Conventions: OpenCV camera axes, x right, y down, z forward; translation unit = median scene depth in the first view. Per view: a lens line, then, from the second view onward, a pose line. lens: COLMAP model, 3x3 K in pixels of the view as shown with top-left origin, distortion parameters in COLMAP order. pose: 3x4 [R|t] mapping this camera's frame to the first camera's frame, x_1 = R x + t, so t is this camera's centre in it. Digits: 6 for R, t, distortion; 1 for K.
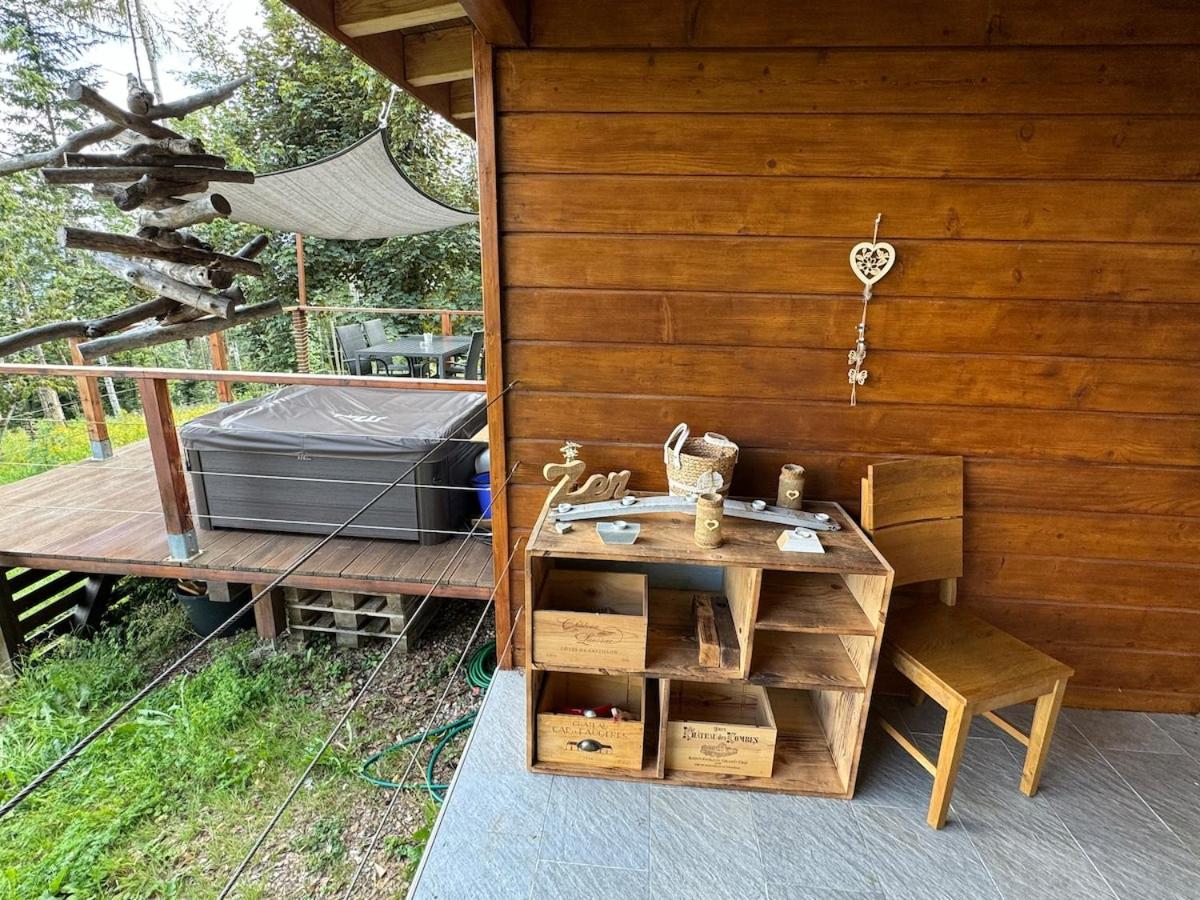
lens RADIAL K [[595.1, 0, 593.8], [0, 595.1, 437.7], [0, 0, 1]] dist [0.000287, 0.001462]
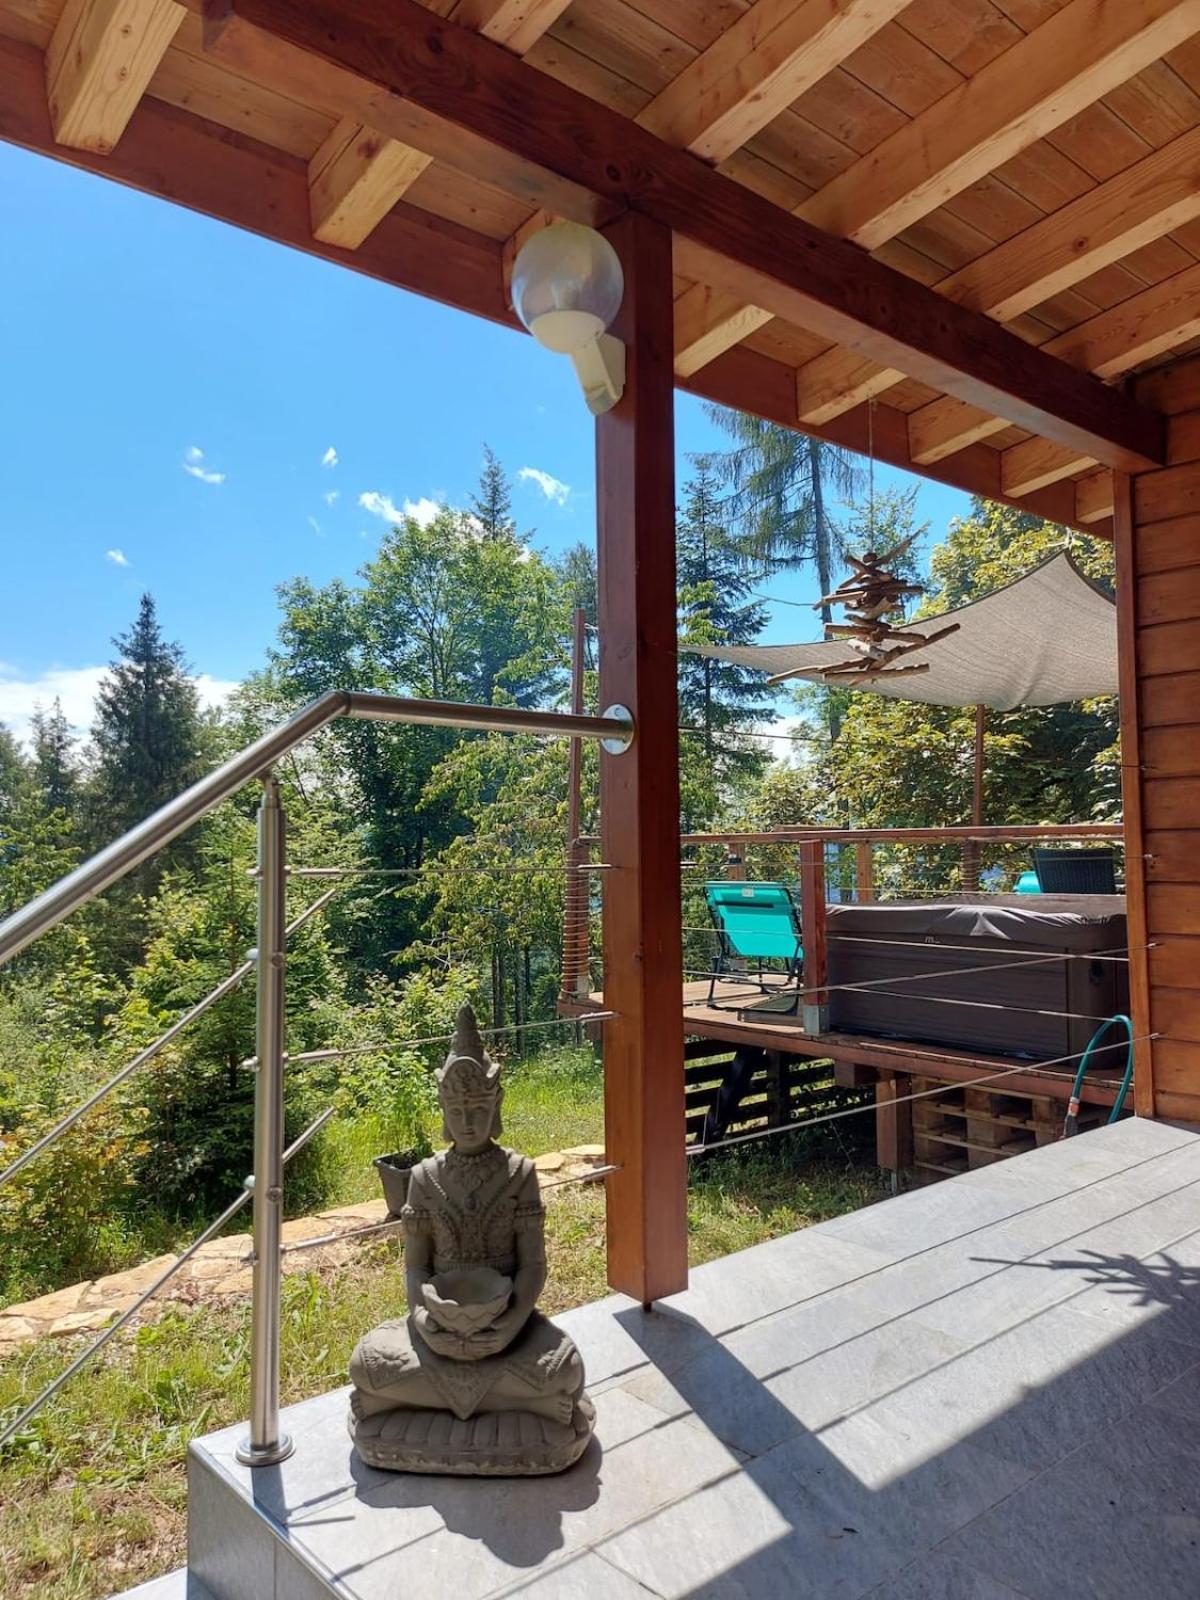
lens RADIAL K [[1140.6, 0, 597.1], [0, 1140.6, 789.0], [0, 0, 1]] dist [0.069404, -0.004251]
pose [[0.714268, -0.062572, -0.697069, 0.567553], [-0.177260, 0.947346, -0.266672, 0.636477], [0.677052, 0.314038, 0.665568, -0.913578]]
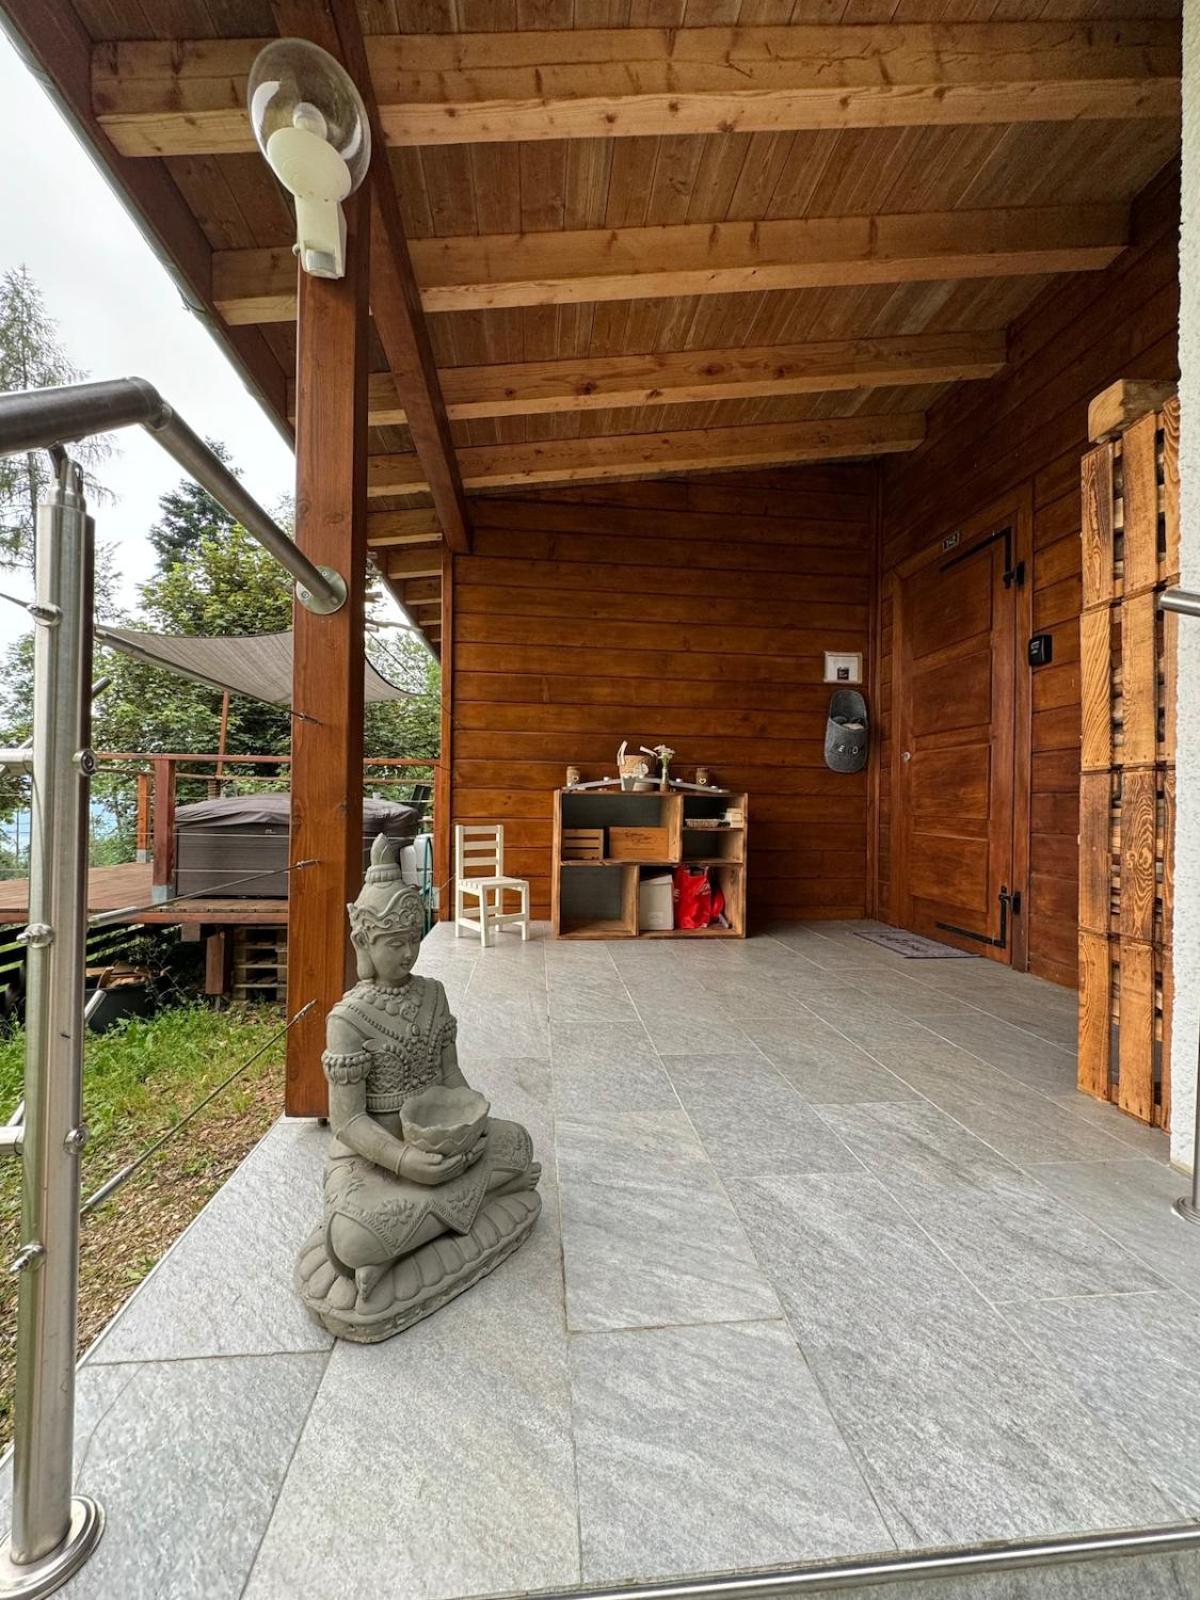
lens RADIAL K [[638.0, 0, 588.5], [0, 638.0, 795.5], [0, 0, 1]] dist [0.001899, 0.000054]
pose [[0.985630, 0.001313, 0.168916, -0.075521], [0.048138, 0.956324, -0.288318, 0.680890], [-0.161917, 0.292306, 0.942518, -0.763067]]
